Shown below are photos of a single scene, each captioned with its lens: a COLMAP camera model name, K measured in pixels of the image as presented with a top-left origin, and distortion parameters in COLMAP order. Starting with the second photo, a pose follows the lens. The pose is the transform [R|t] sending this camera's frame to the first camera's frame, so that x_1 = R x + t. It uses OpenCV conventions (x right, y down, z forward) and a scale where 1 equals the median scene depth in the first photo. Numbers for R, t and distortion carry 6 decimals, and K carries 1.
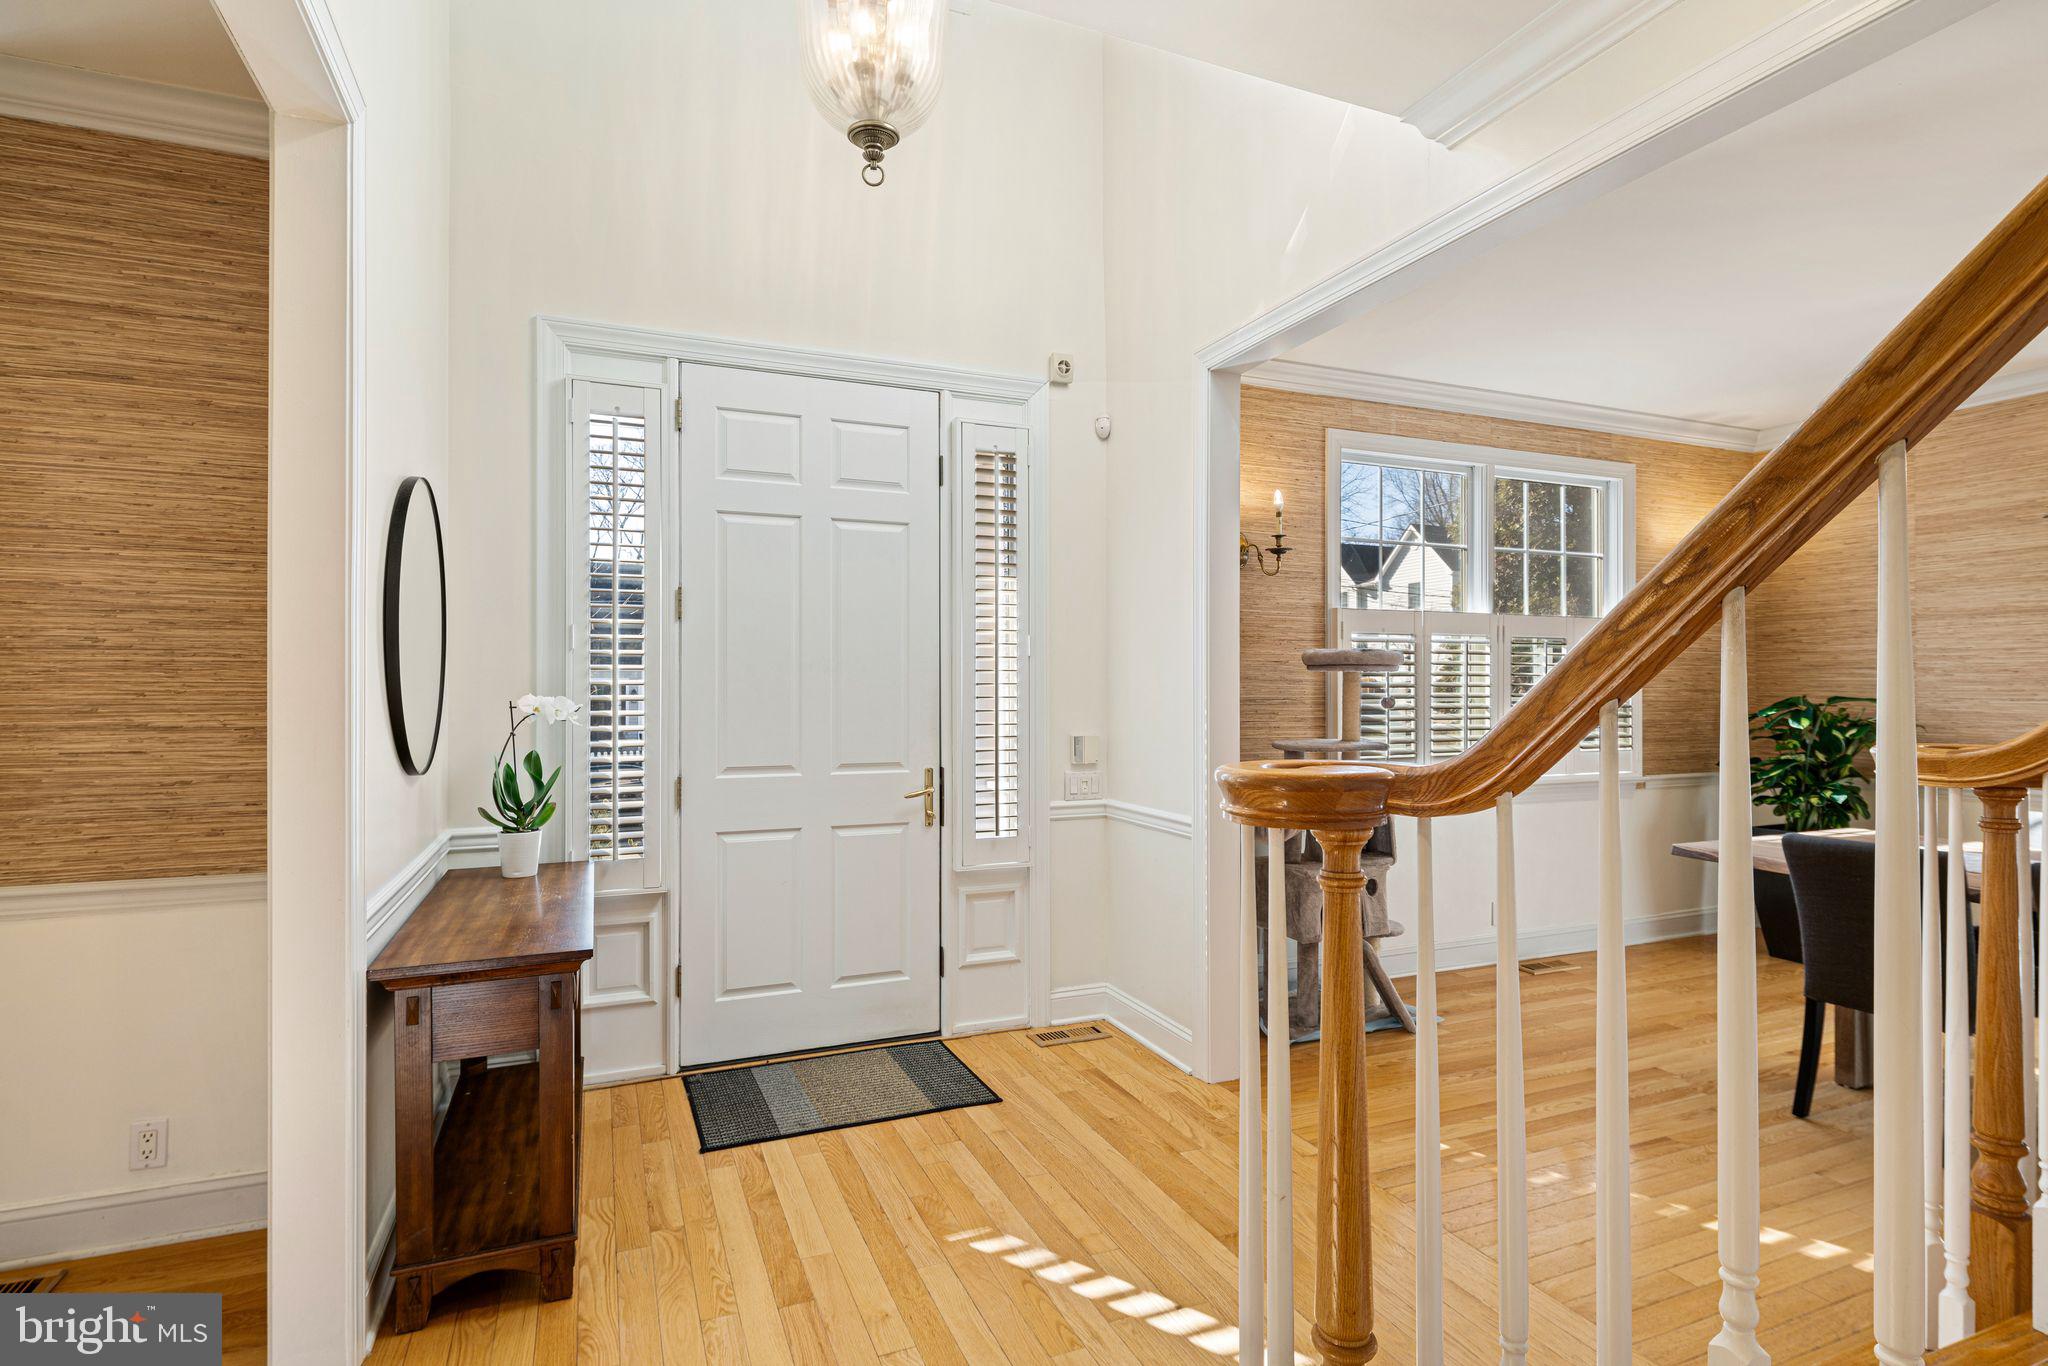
lens RADIAL K [[1012.4, 0, 1022.9], [0, 1012.4, 688.0], [0, 0, 1]] dist [0.006324, -0.004624]
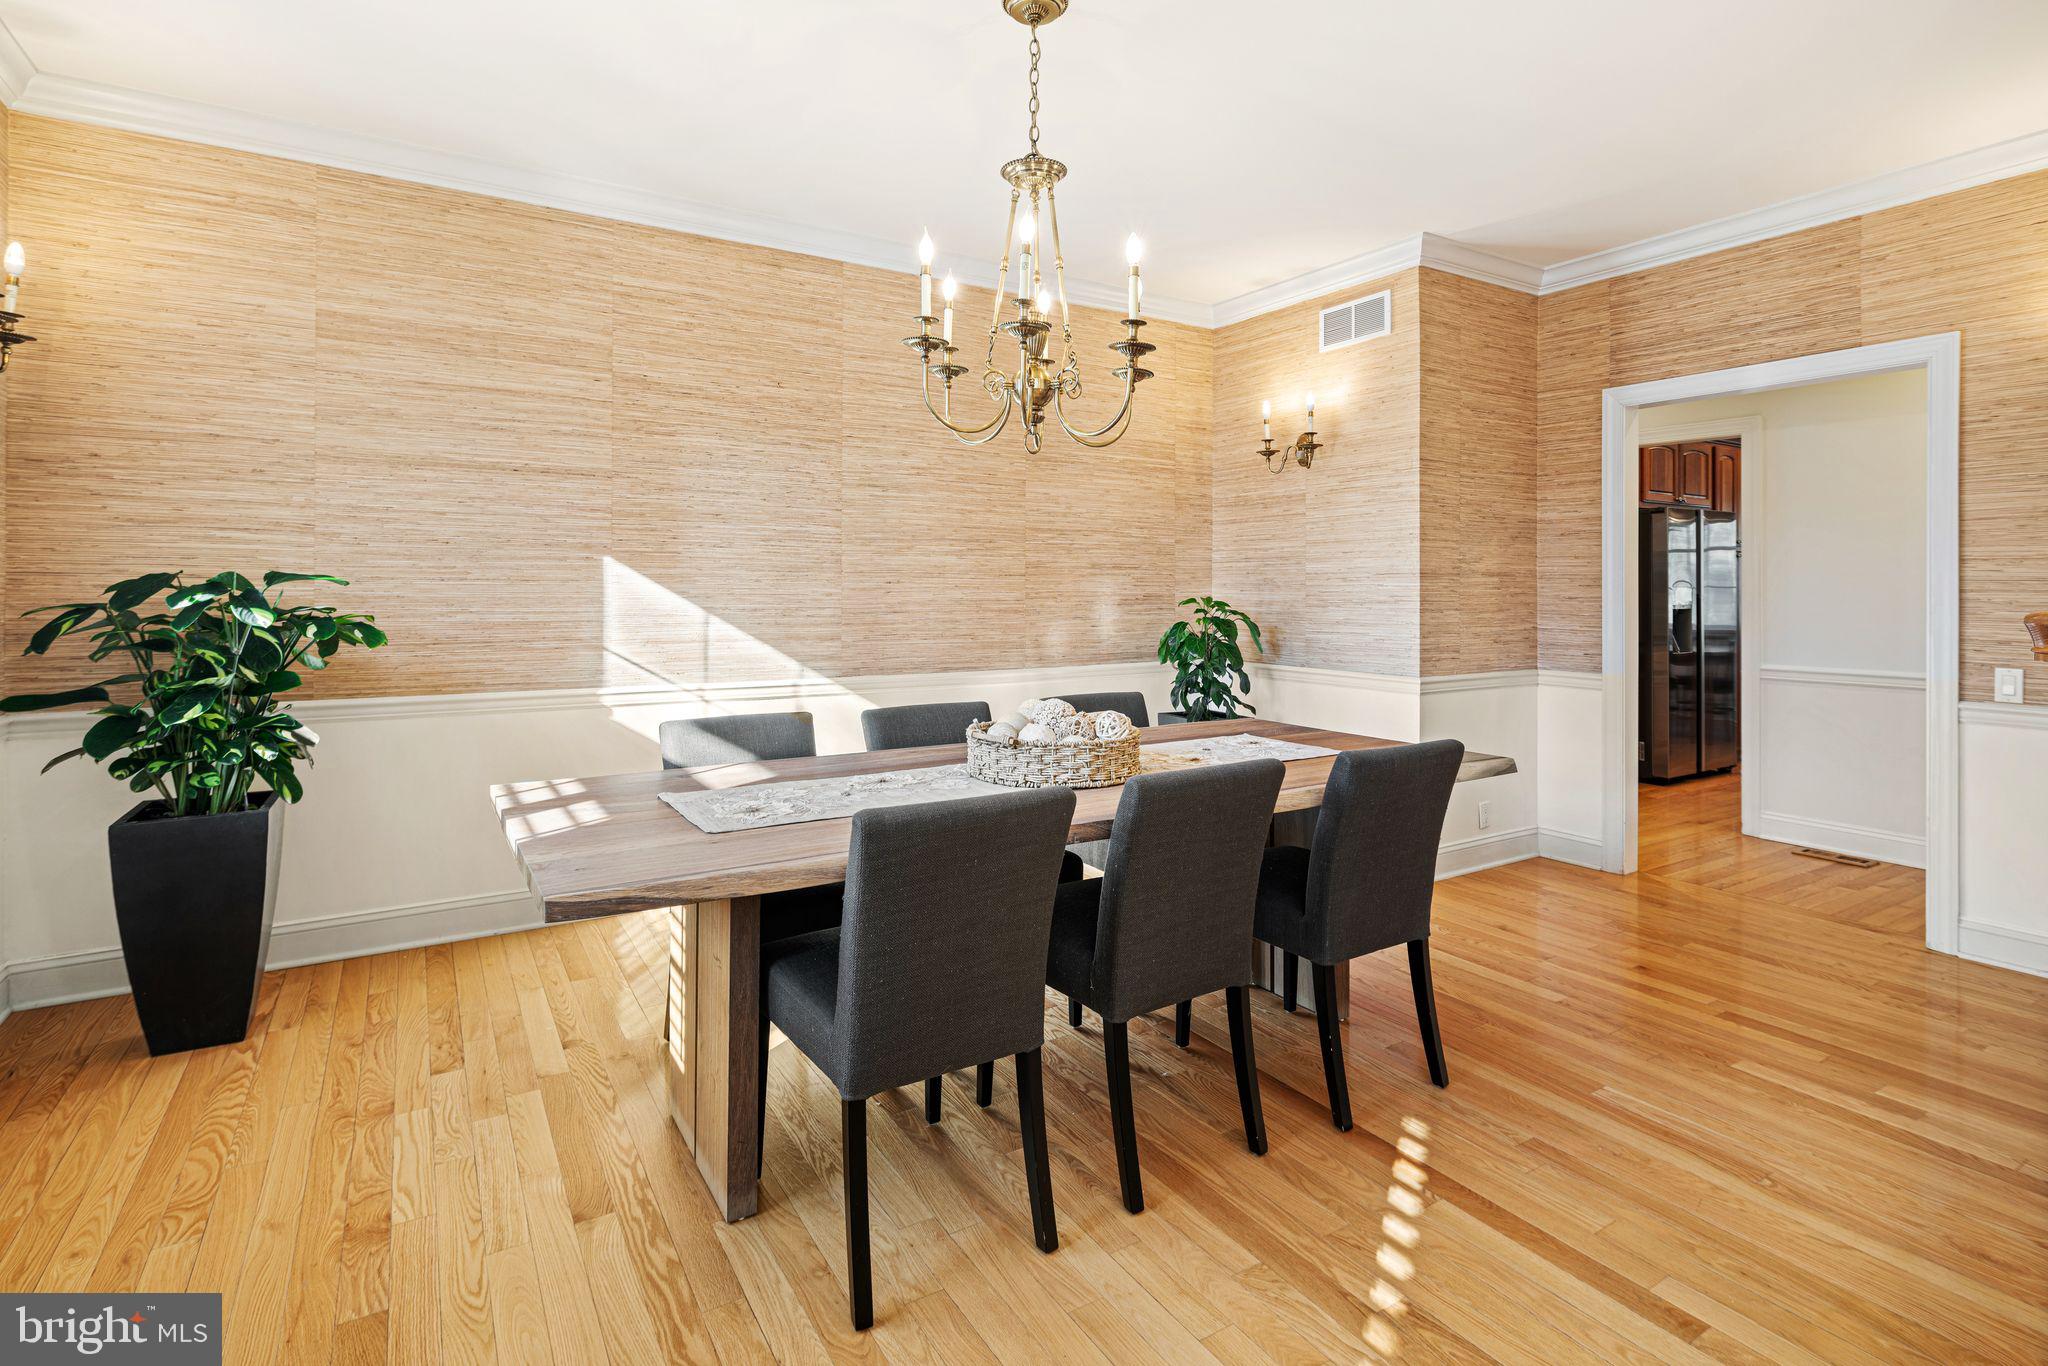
lens RADIAL K [[1012.4, 0, 1011.9], [0, 1012.4, 583.6], [0, 0, 1]] dist [0.006324, -0.004624]
pose [[-0.149005, 0.007557, 0.988808, 0.146322], [-0.005200, 0.999951, -0.008425, 0.018036], [-0.988823, -0.006397, -0.148958, 0.654753]]
